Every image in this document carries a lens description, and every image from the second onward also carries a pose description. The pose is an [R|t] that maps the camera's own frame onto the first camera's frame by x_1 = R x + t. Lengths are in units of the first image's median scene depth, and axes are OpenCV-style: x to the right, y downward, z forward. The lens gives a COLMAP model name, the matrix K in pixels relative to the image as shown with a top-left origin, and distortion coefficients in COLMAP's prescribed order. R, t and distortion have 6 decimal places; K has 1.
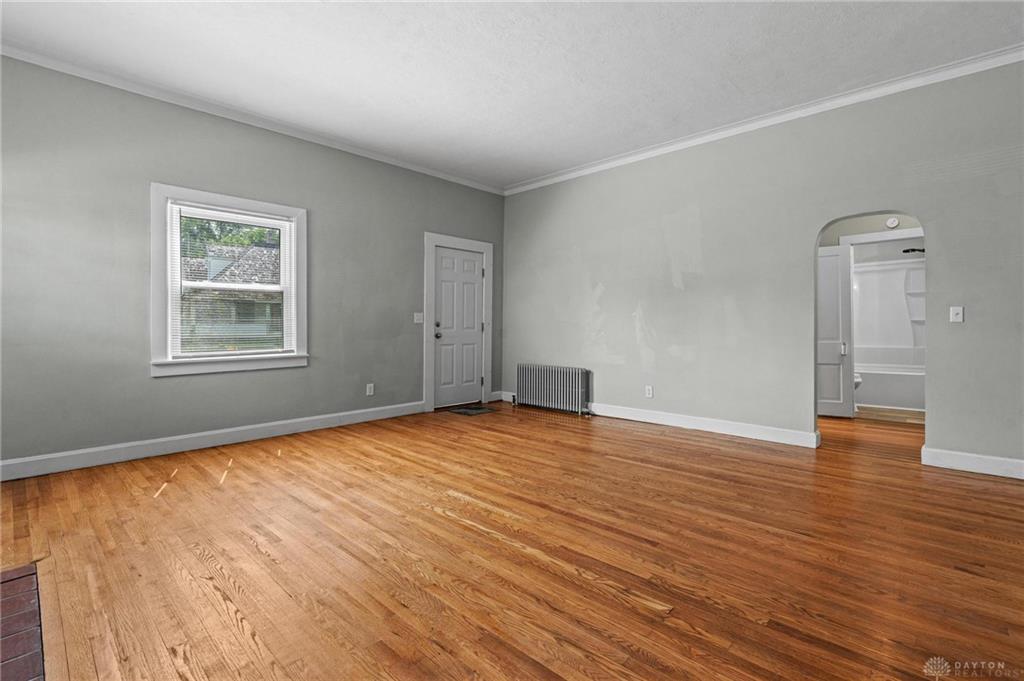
lens RADIAL K [[471.8, 0, 516.5], [0, 471.8, 334.4], [0, 0, 1]] dist [0.003230, 0.000138]
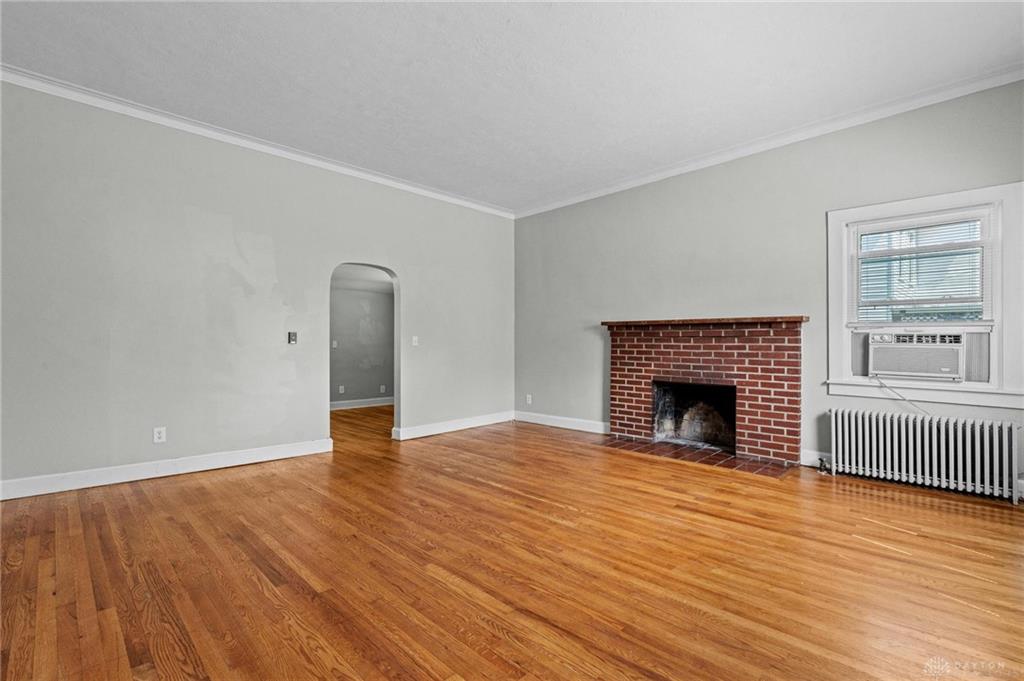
lens RADIAL K [[471.8, 0, 515.7], [0, 471.8, 340.9], [0, 0, 1]] dist [0.003230, 0.000138]
pose [[-0.999547, 0.003658, 0.029885, -0.052214], [0.004044, 0.999909, 0.012879, -0.037528], [-0.029835, 0.012994, -0.999470, 1.743446]]
